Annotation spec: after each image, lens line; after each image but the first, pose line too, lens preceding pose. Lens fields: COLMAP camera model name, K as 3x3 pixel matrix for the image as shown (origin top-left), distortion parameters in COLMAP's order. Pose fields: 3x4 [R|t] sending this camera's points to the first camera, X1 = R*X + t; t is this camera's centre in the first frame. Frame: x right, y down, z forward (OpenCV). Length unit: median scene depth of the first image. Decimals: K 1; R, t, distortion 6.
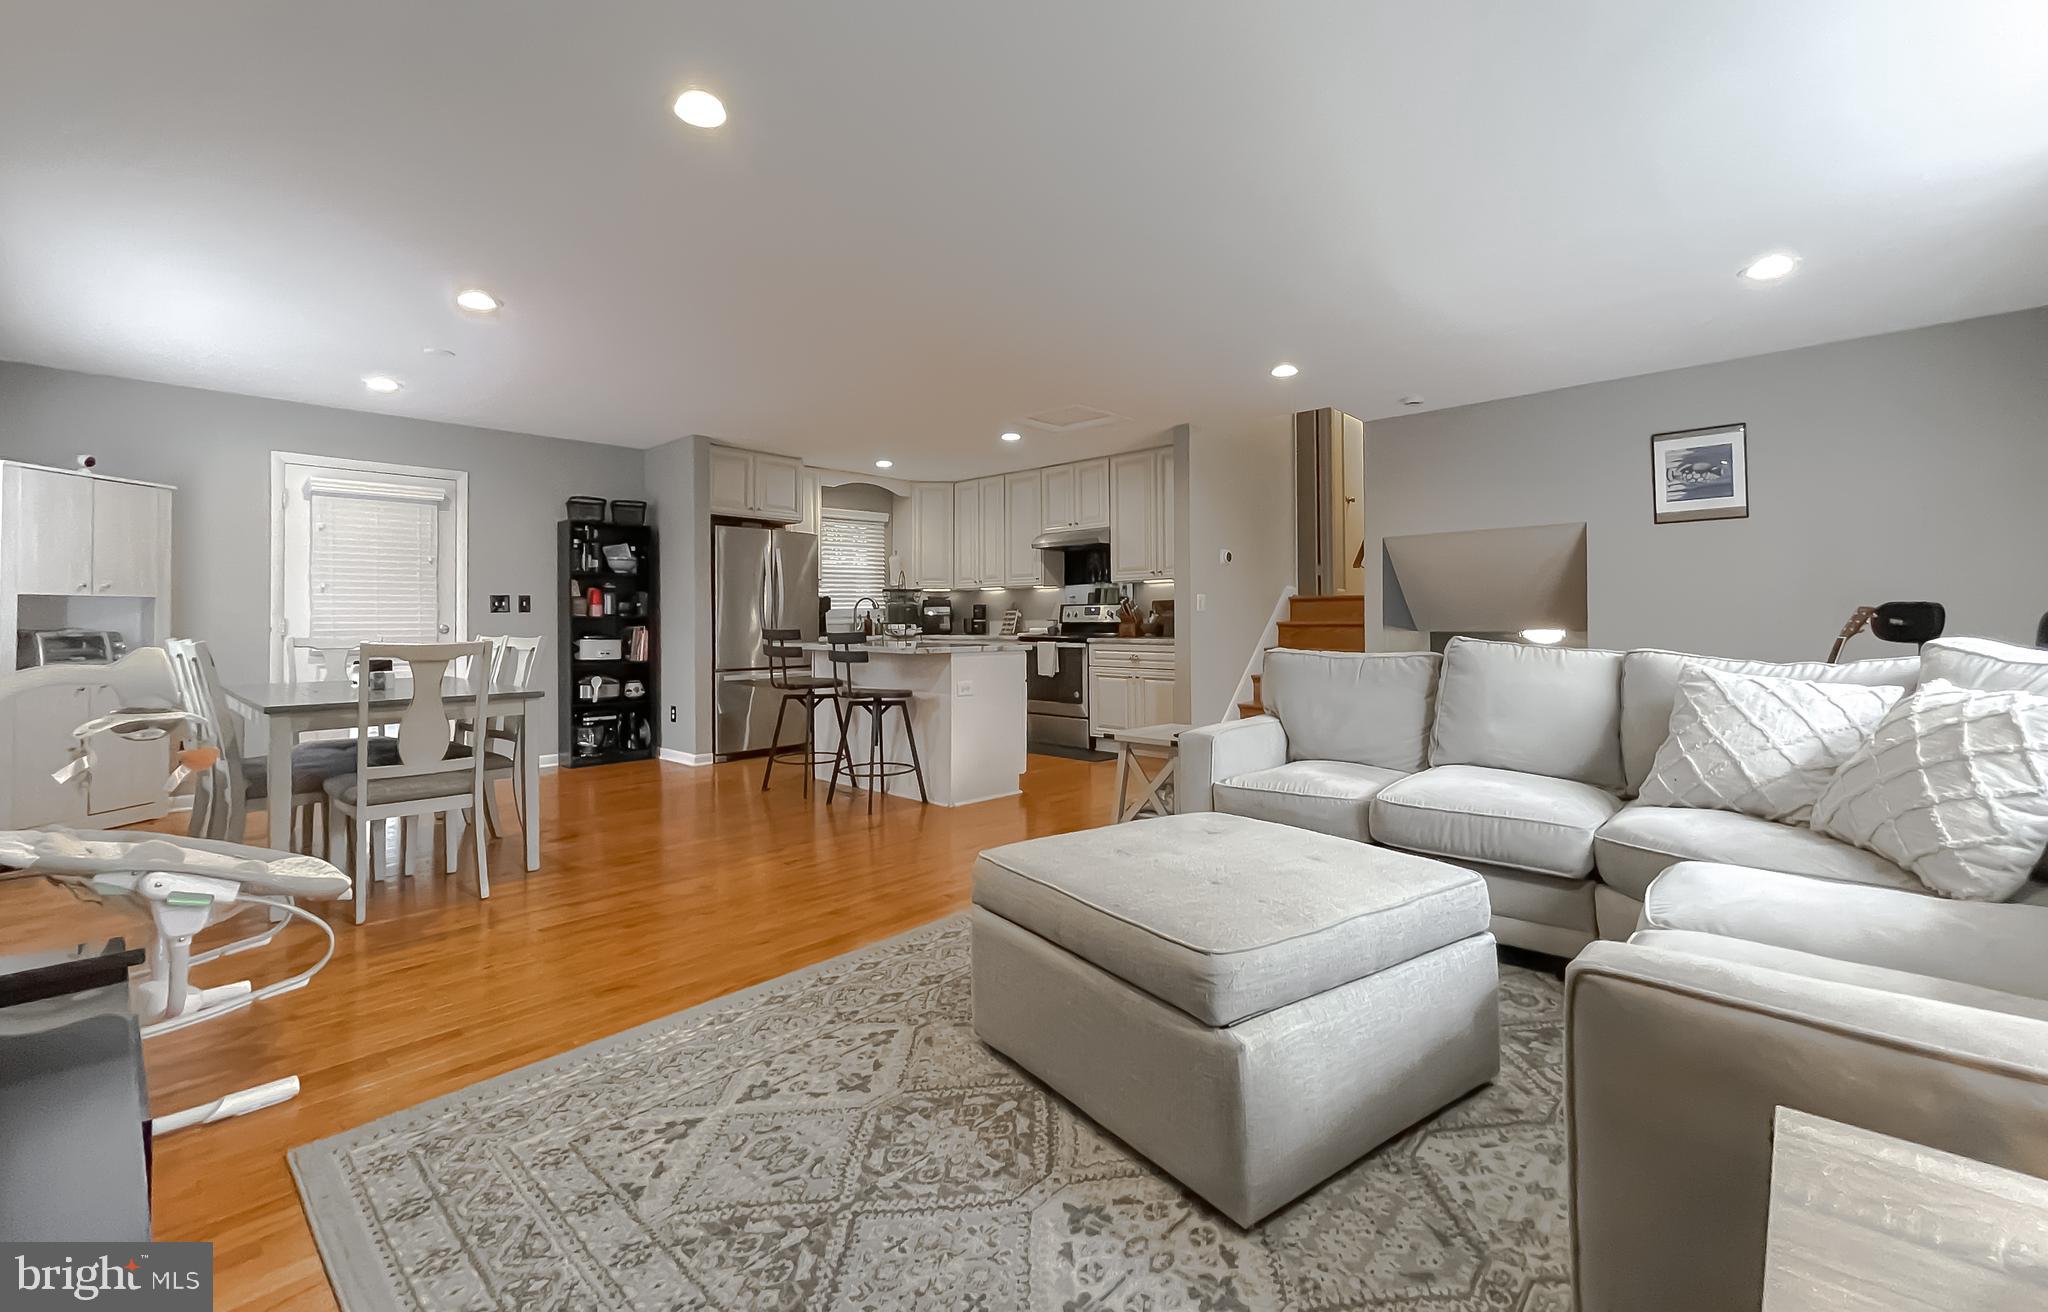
lens RADIAL K [[870.8, 0, 1014.7], [0, 870.8, 623.3], [0, 0, 1]] dist [-0.018057, -0.000051]
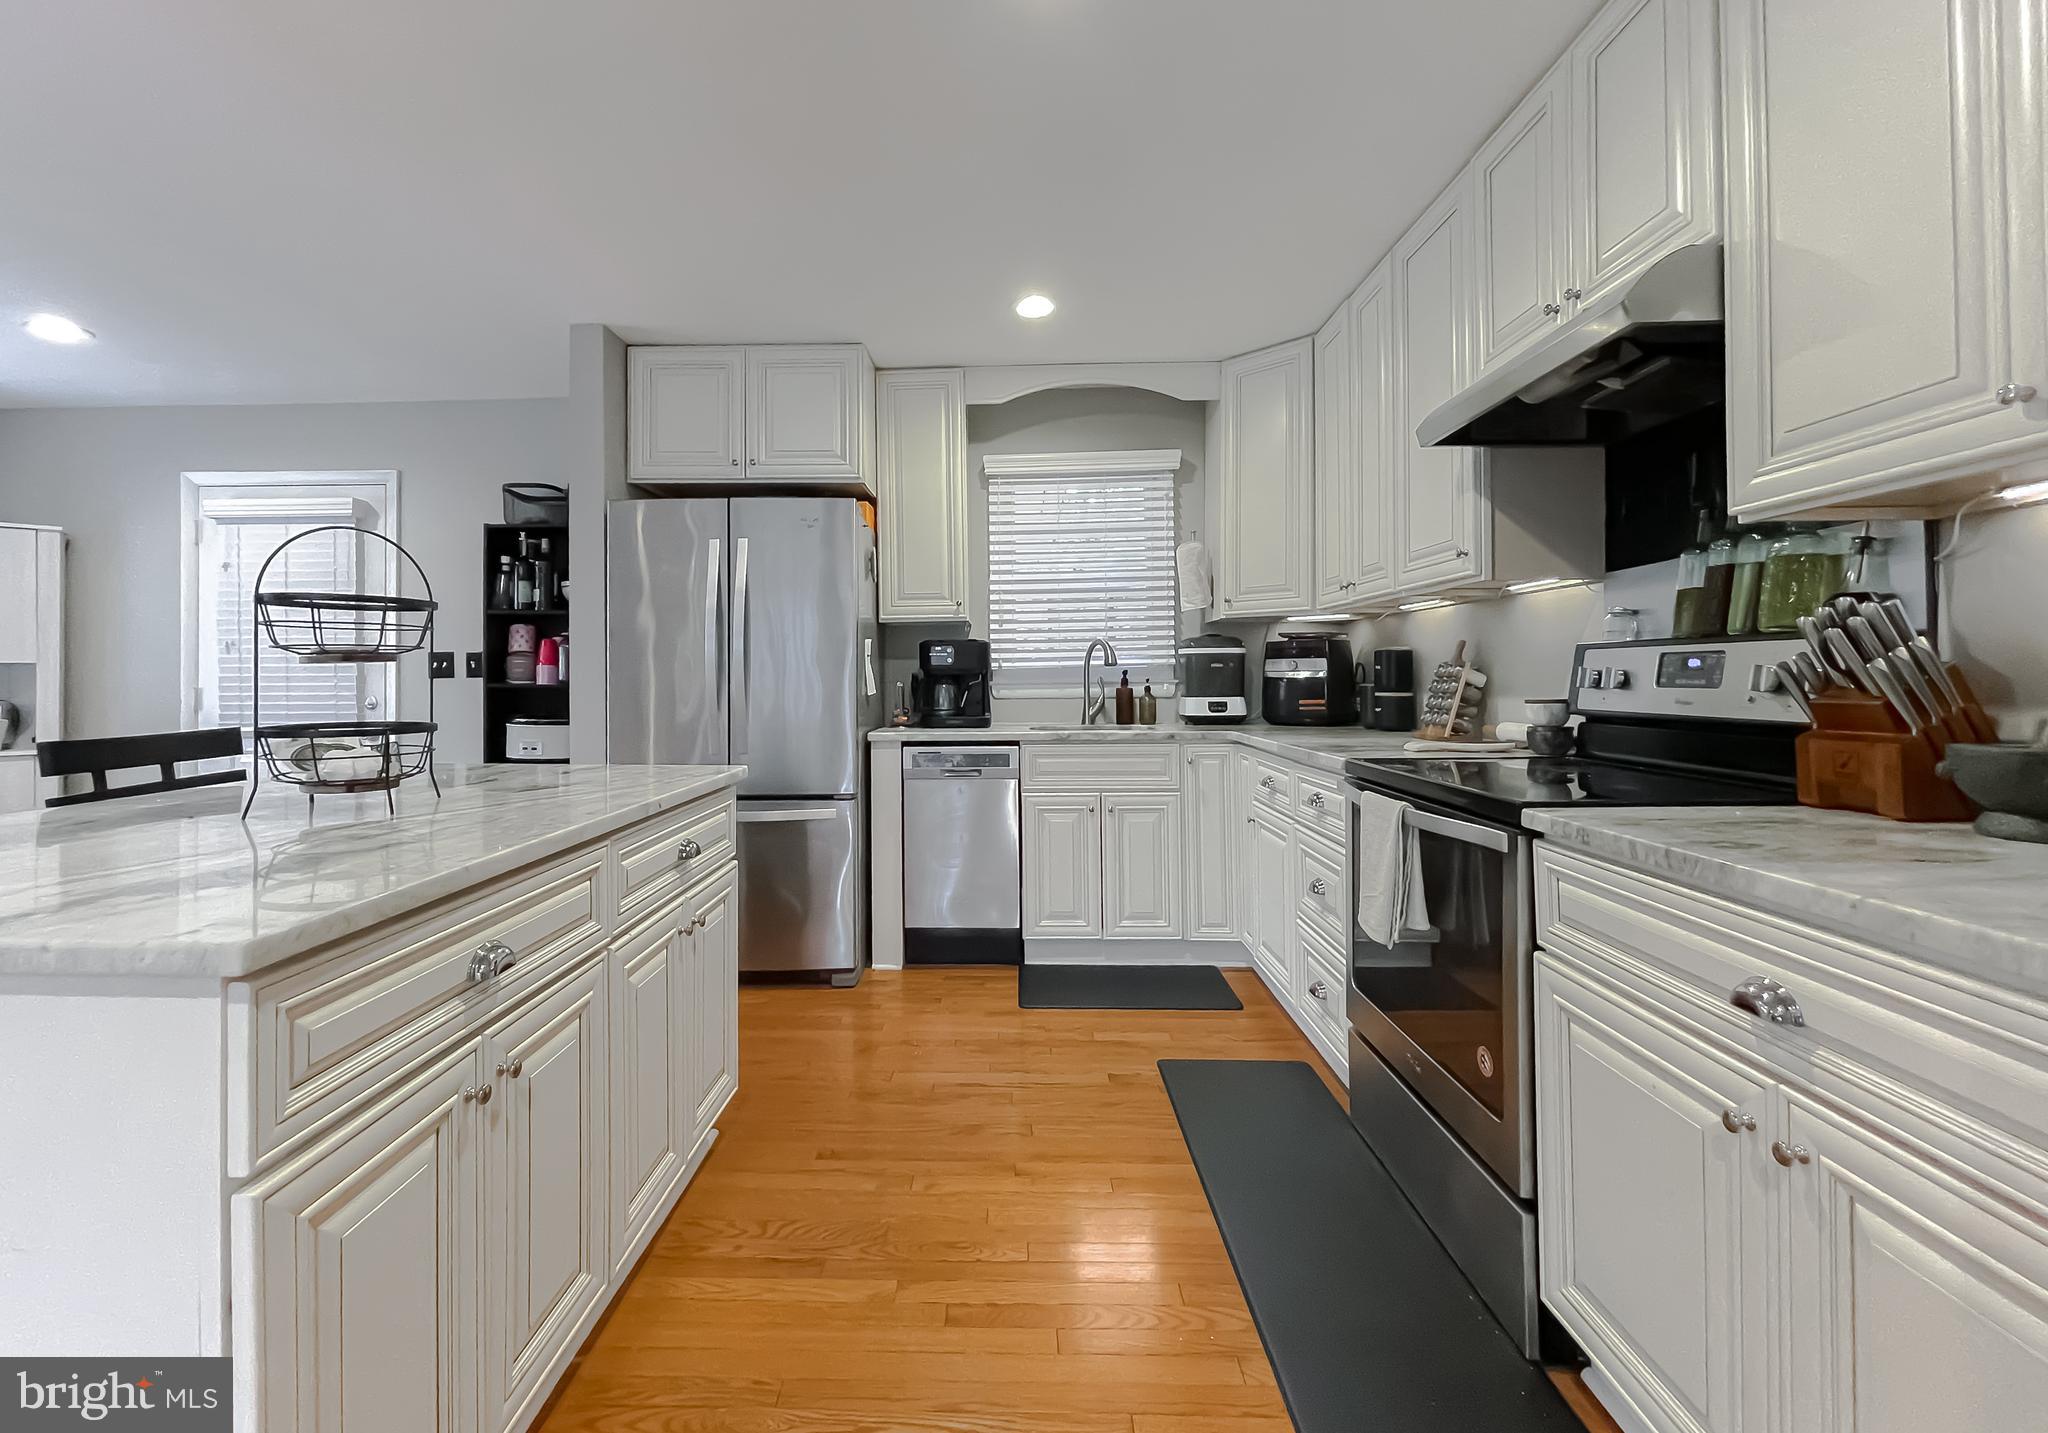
lens RADIAL K [[887.6, 0, 979.8], [0, 887.6, 683.3], [0, 0, 1]] dist [0.001155, 0.000958]
pose [[0.656339, 0.006589, -0.754438, 0.144224], [-0.000562, 0.999966, 0.008244, -0.012132], [0.754466, -0.004987, 0.656320, 0.709262]]
